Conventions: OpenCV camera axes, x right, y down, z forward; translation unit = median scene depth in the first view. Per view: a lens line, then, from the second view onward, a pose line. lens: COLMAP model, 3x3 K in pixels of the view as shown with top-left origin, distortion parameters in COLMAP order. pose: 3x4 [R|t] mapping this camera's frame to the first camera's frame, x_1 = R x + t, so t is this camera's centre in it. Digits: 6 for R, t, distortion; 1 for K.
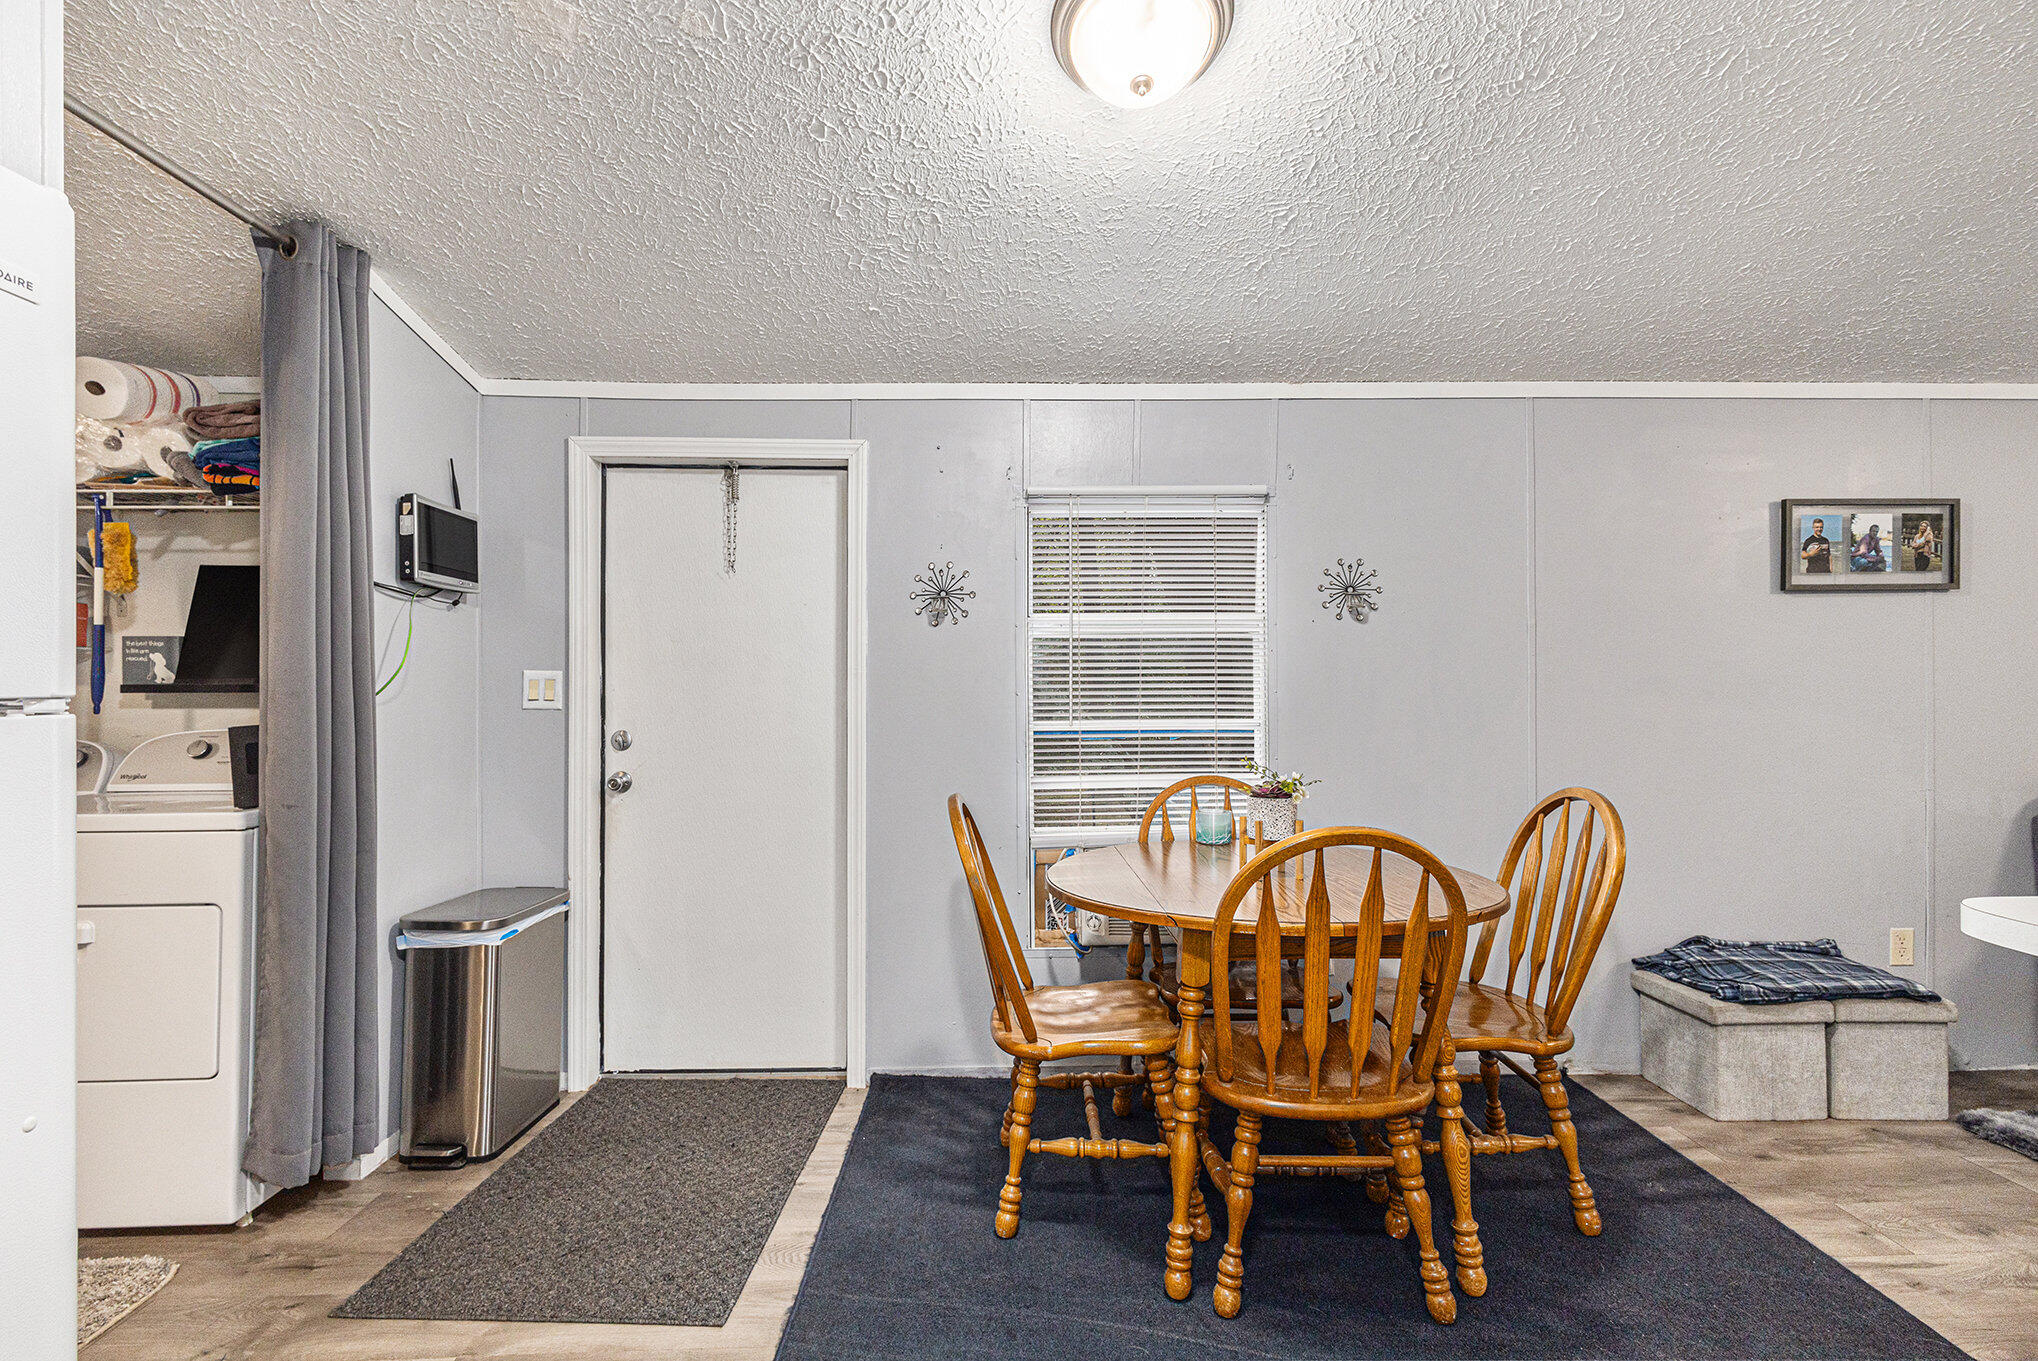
lens RADIAL K [[950.0, 0, 1024.2], [0, 950.0, 680.8], [0, 0, 1]] dist [0.007387, -0.000635]
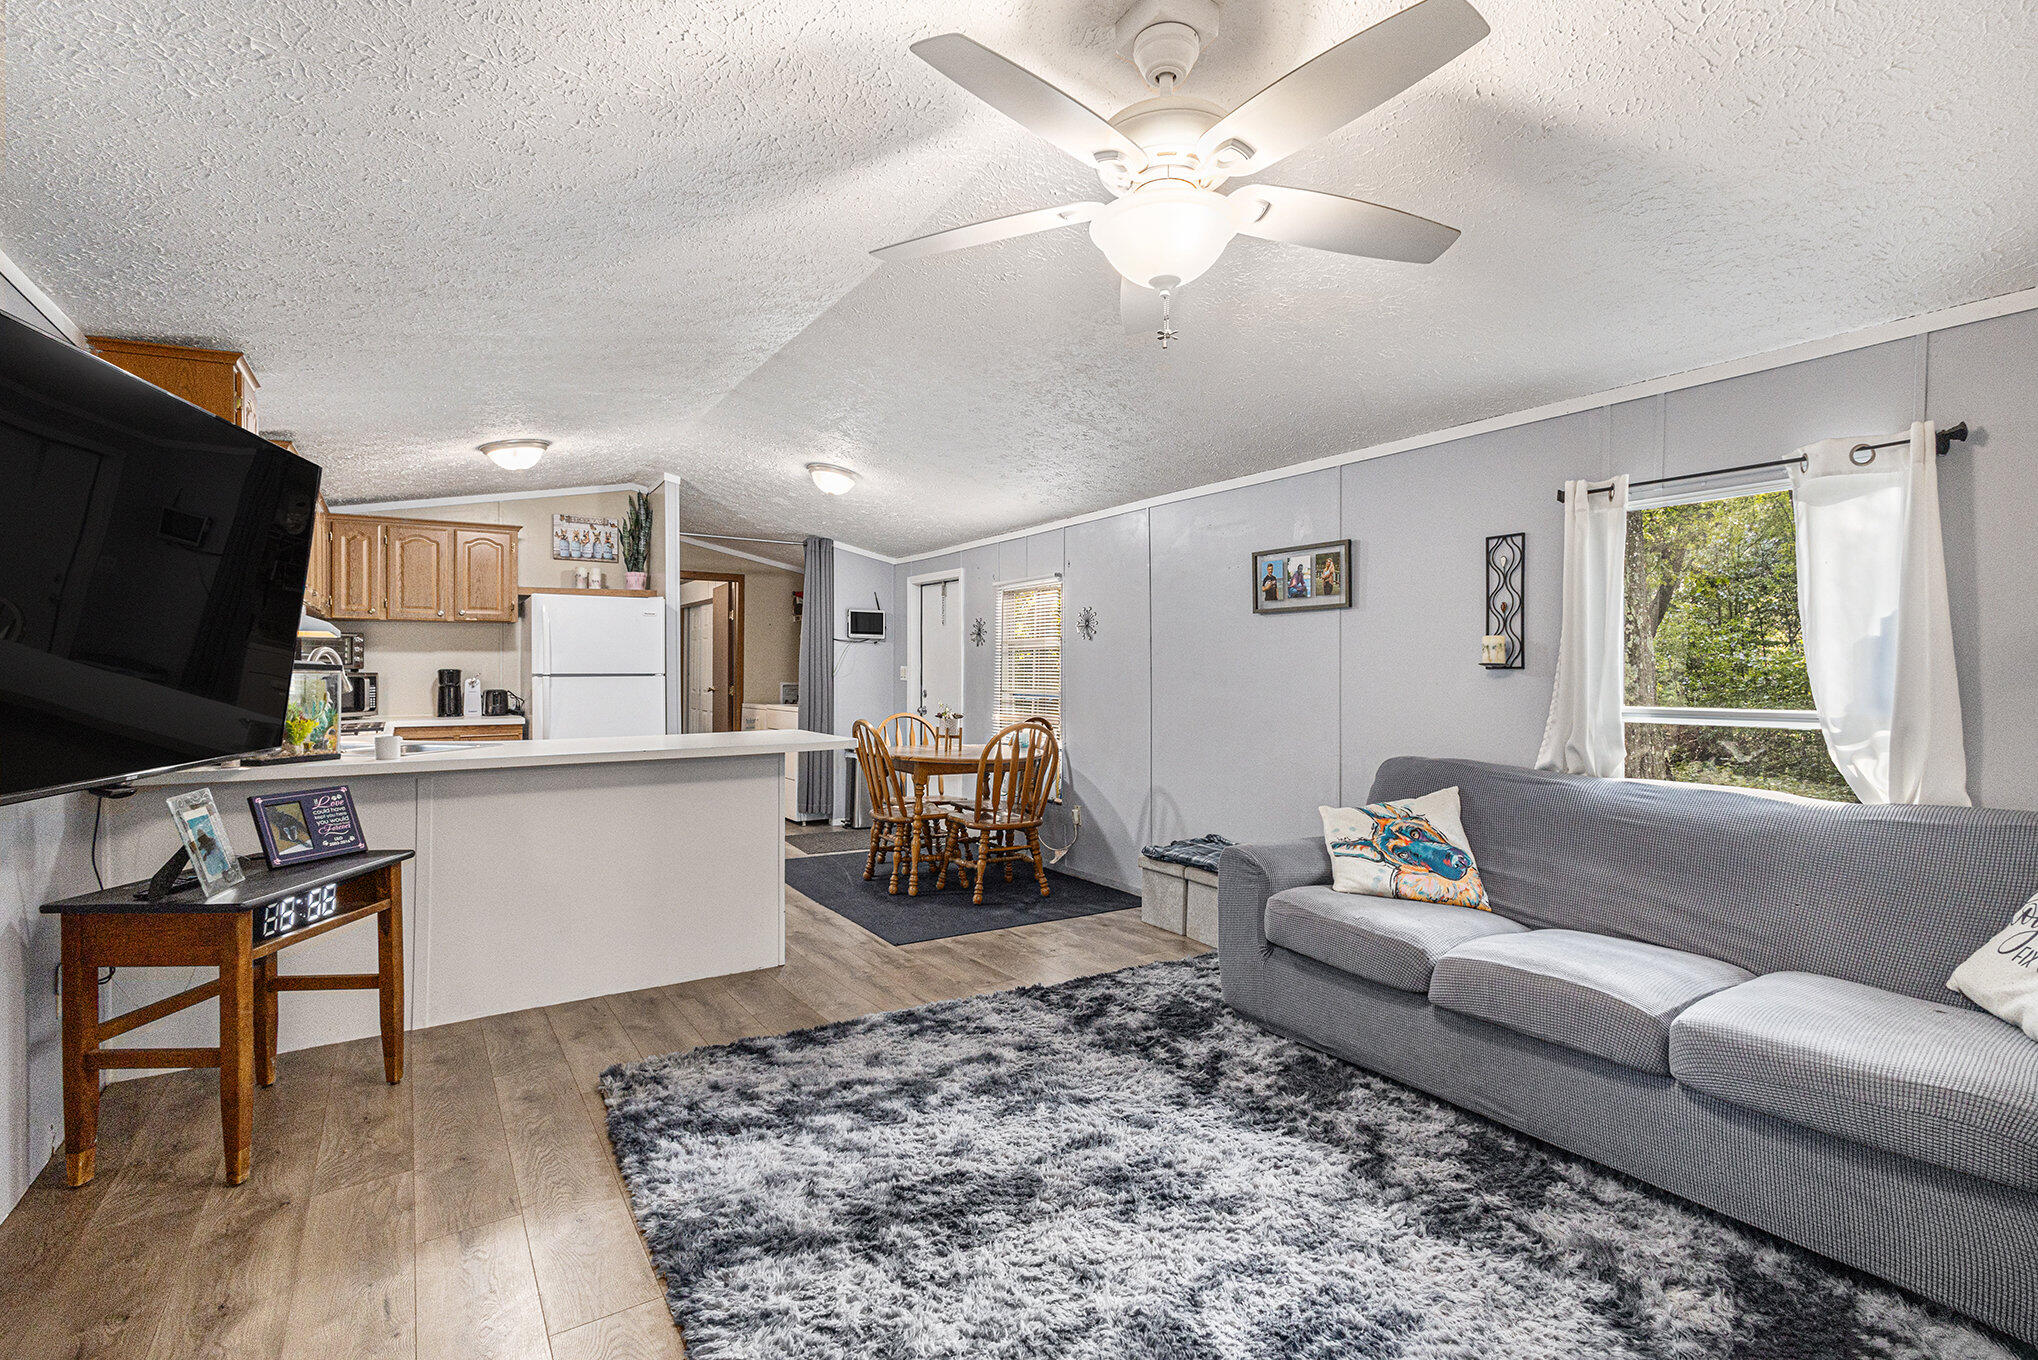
lens RADIAL K [[950.0, 0, 1024.2], [0, 950.0, 680.3], [0, 0, 1]] dist [0.007387, -0.000635]
pose [[0.520319, 0.014062, -0.853856, 1.885829], [0.010547, 0.999682, 0.022891, -0.027652], [0.853907, -0.020916, 0.520006, -0.089938]]
